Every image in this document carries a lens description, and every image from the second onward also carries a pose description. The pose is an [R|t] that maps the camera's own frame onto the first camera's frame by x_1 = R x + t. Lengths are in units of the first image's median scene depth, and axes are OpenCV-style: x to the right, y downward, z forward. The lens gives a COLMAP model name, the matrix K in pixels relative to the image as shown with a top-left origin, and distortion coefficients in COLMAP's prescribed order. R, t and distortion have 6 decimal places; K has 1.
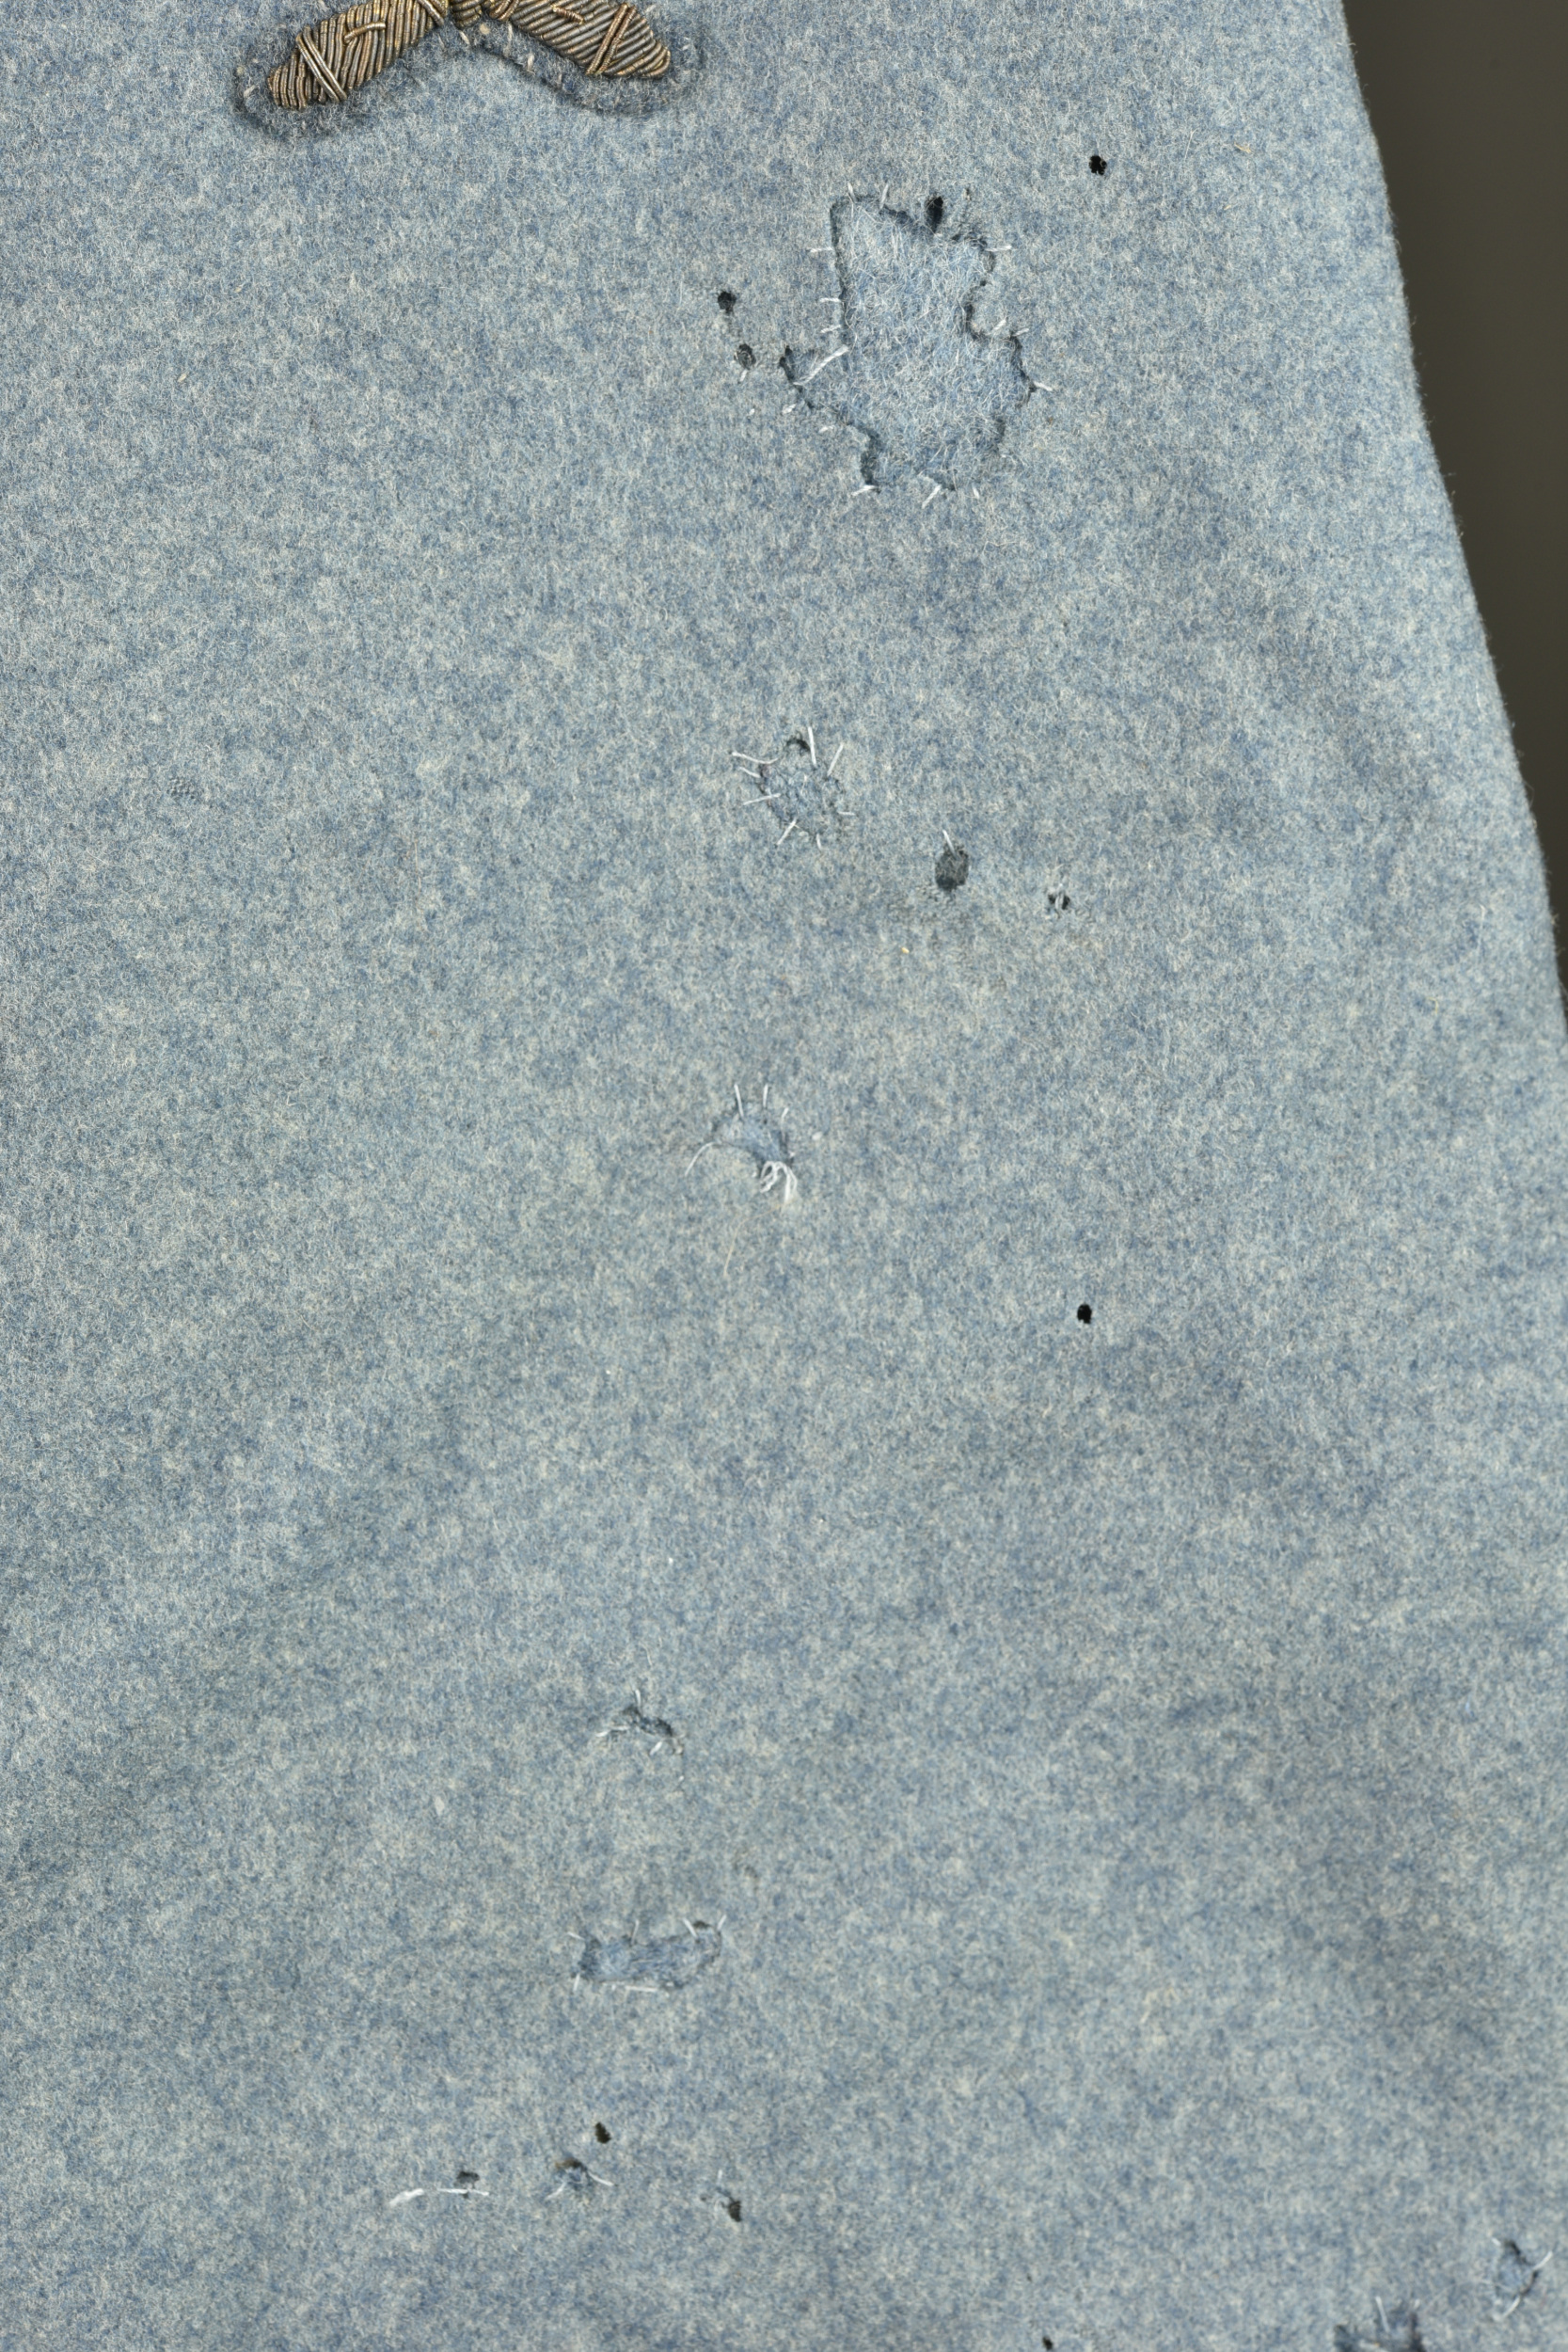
lens RADIAL K [[4046.9, 0, 784.0], [0, 4046.9, 1176.0], [0, 0, 1]] dist [0.013461, -0.016668]
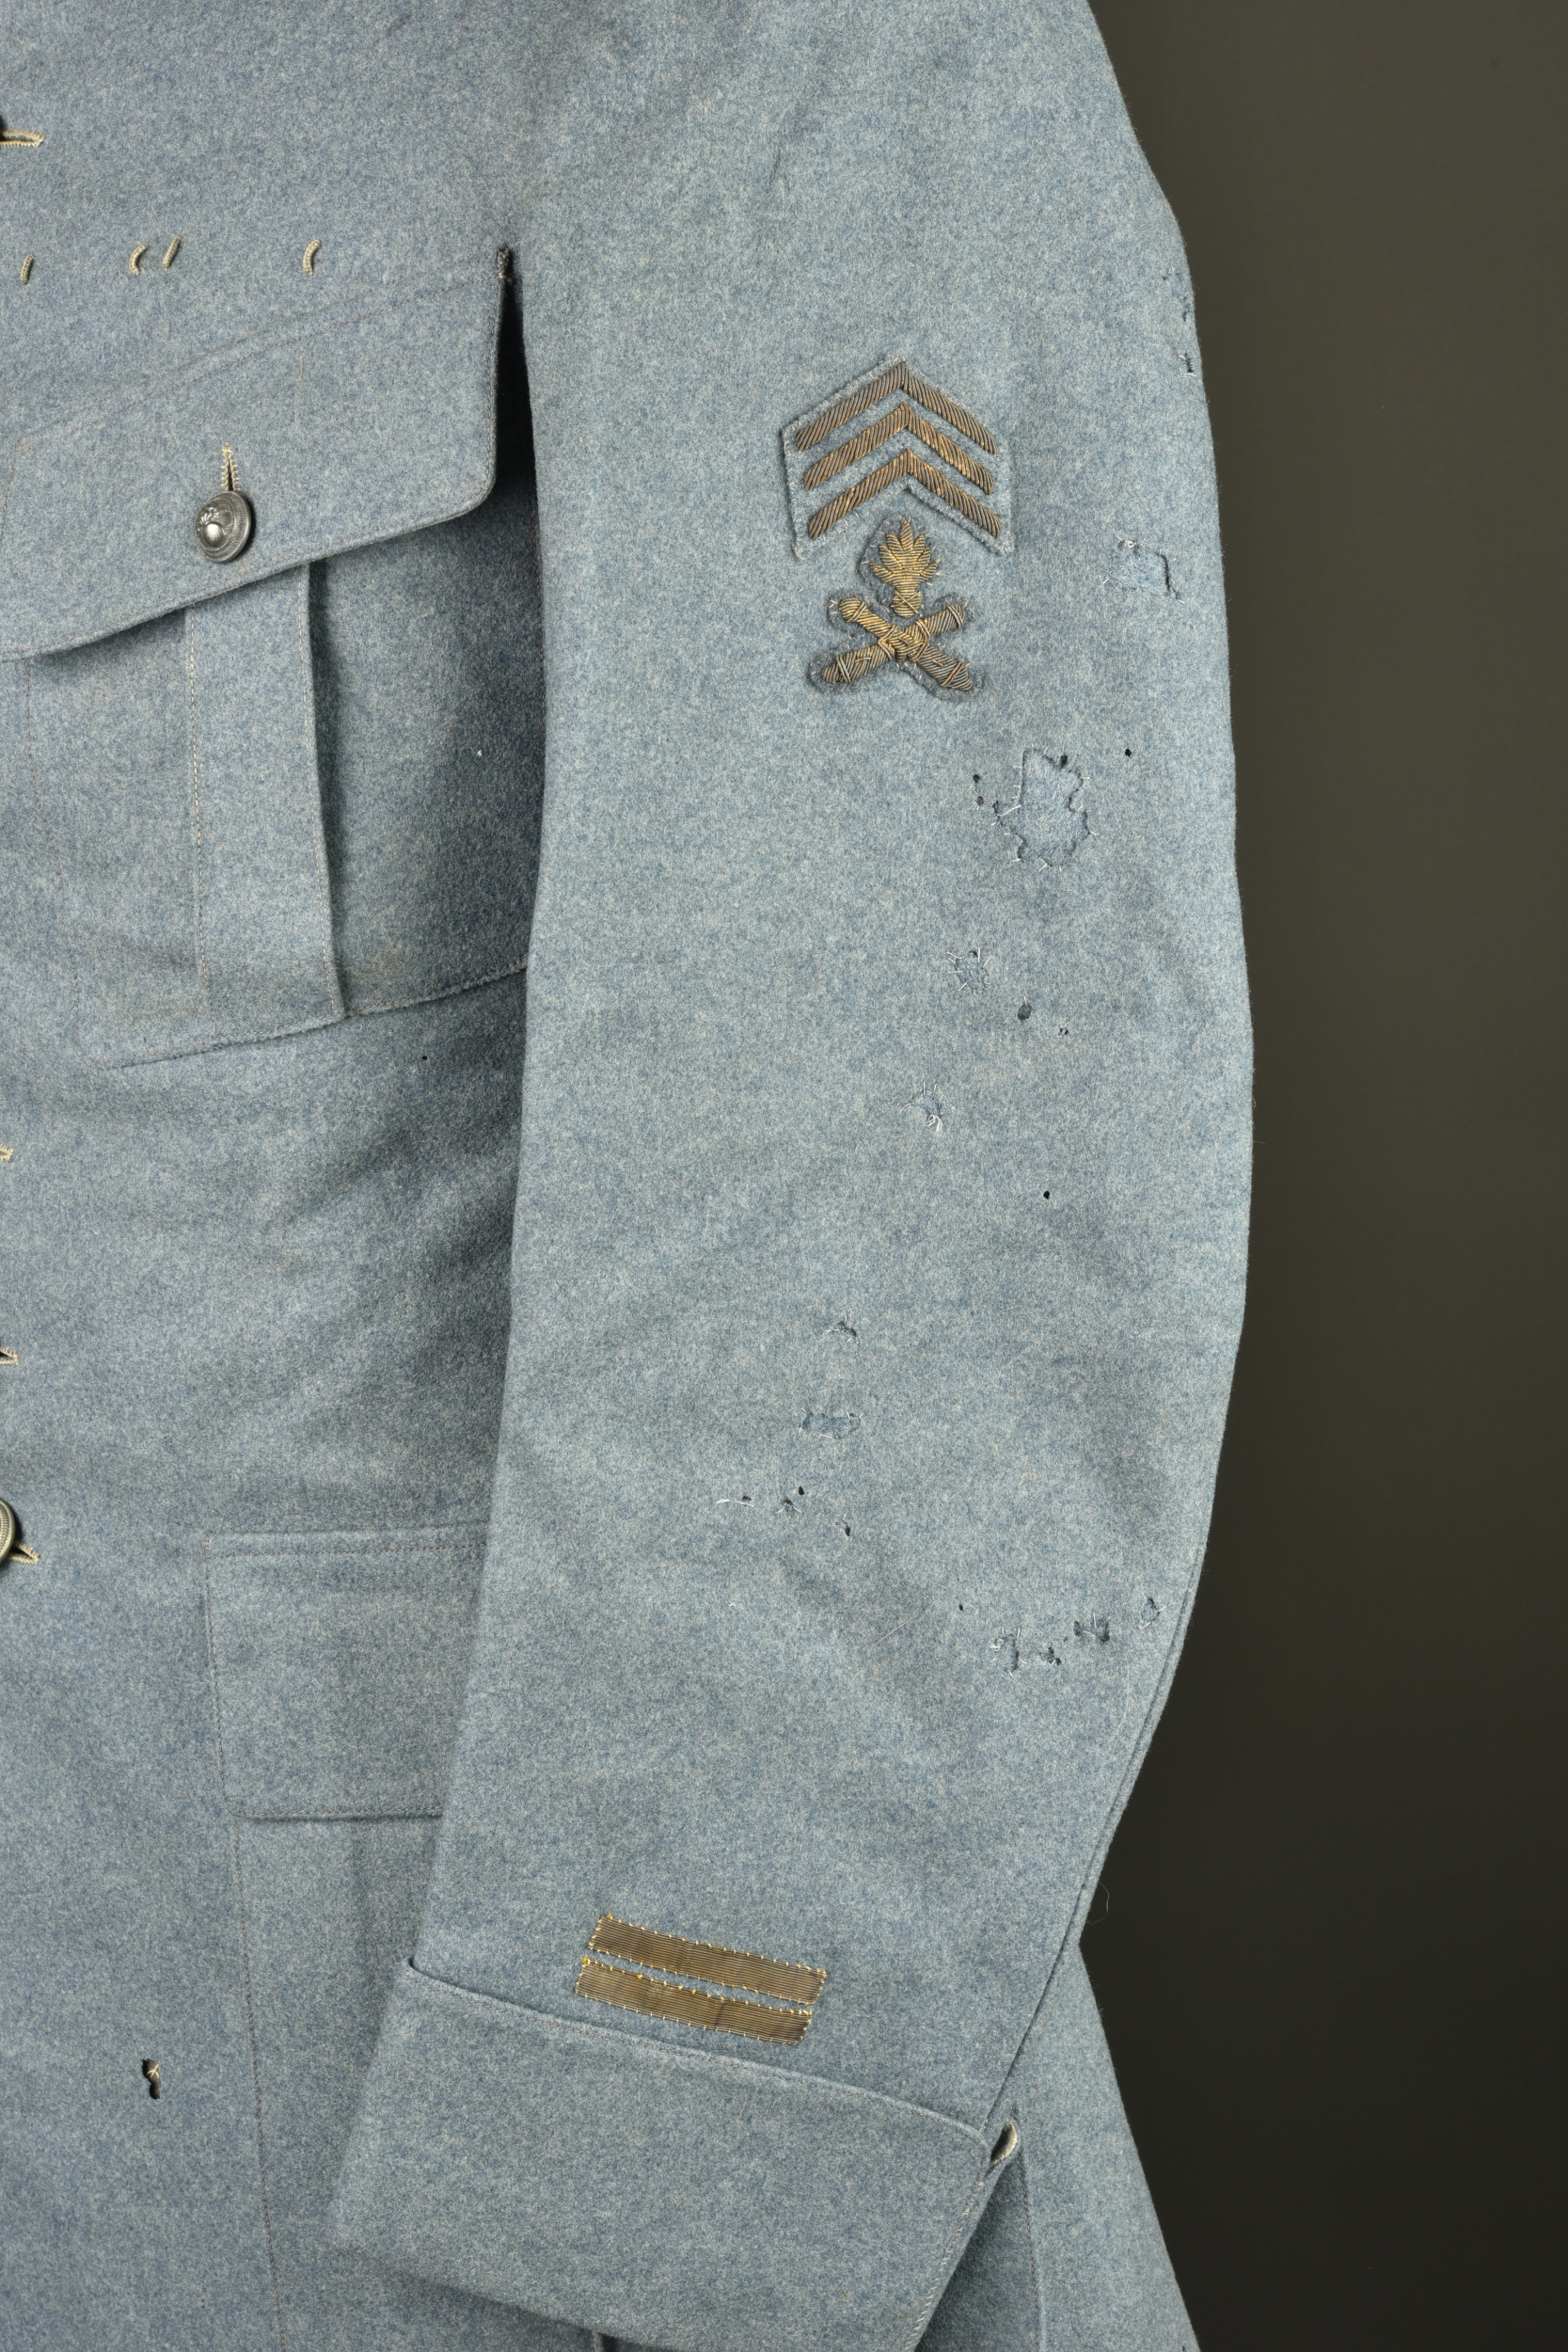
lens RADIAL K [[3921.1, 0, 784.0], [0, 3921.1, 1176.0], [0, 0, 1]] dist [0.017310, 0.023532]
pose [[0.983927, 0.160961, 0.077322, -0.284878], [-0.160673, 0.986957, -0.009981, 0.075308], [-0.077920, -0.002603, 0.996956, -1.457171]]
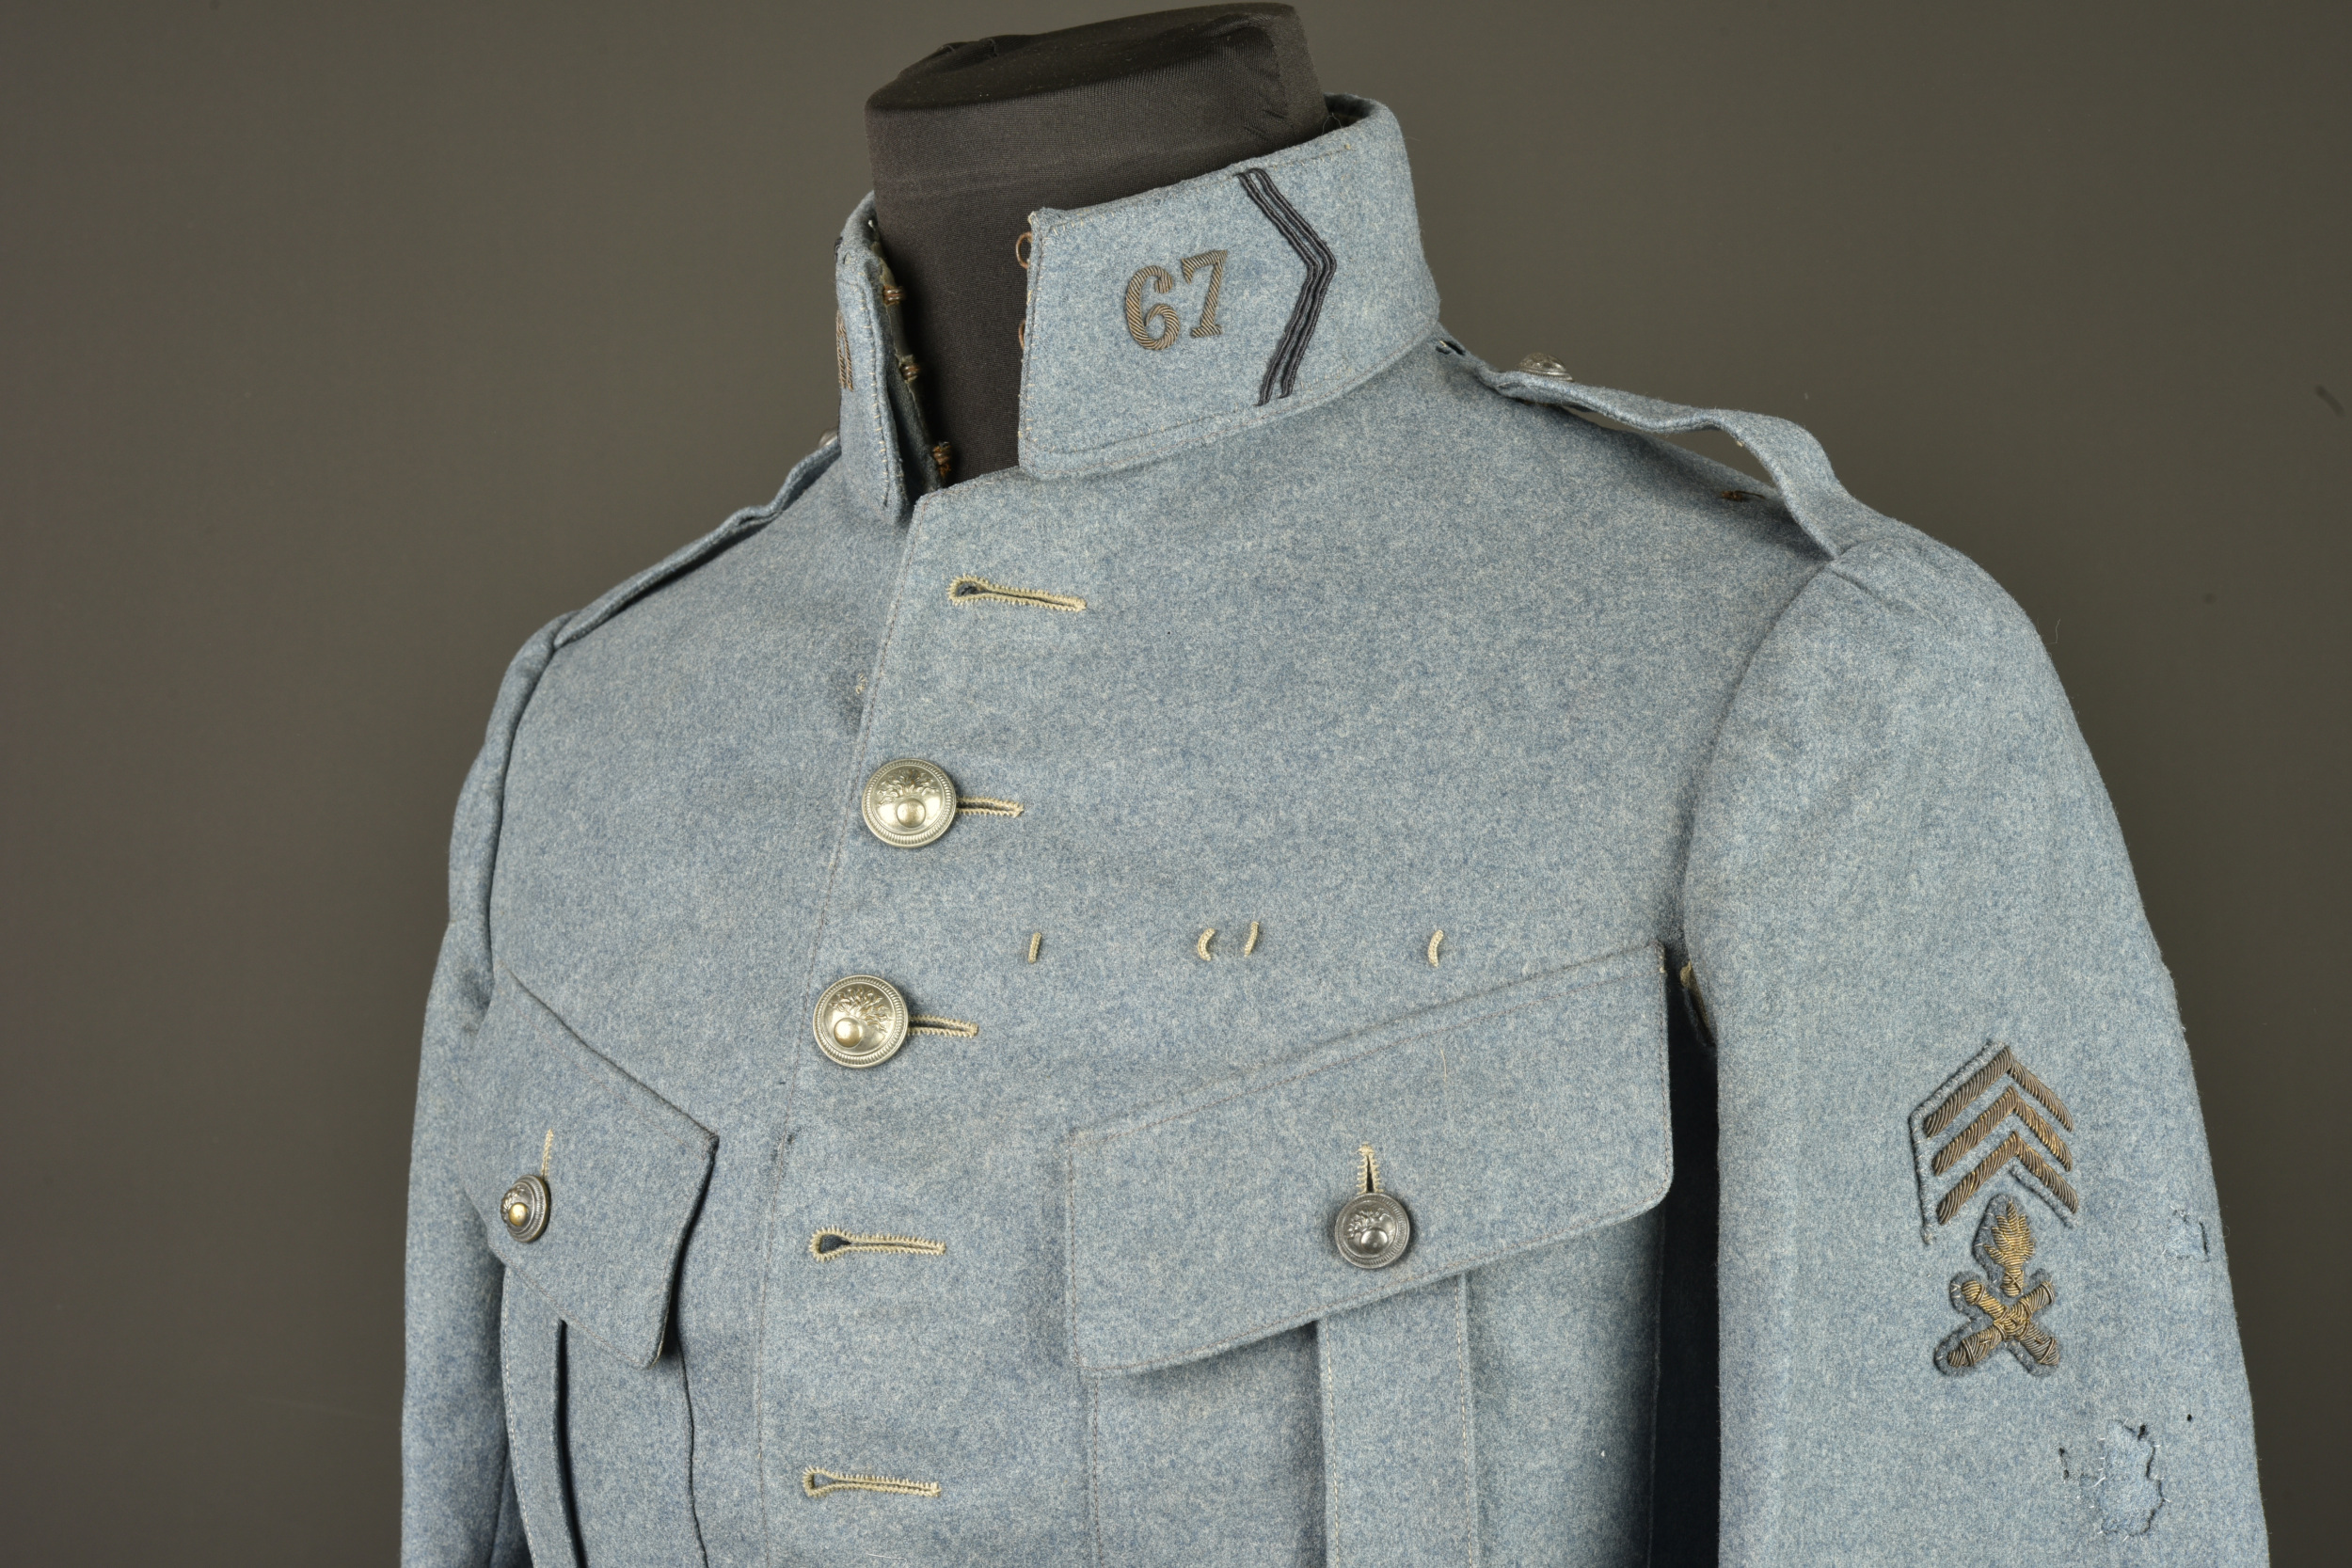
lens RADIAL K [[3813.1, 0, 1169.8], [0, 3813.1, 871.1], [0, 0, 1]] dist [0.032217, -0.145861]
pose [[0.910758, 0.167104, 0.377619, -1.492630], [-0.084492, 0.970527, -0.225696, 0.018157], [-0.404204, 0.173649, 0.898034, -0.990994]]
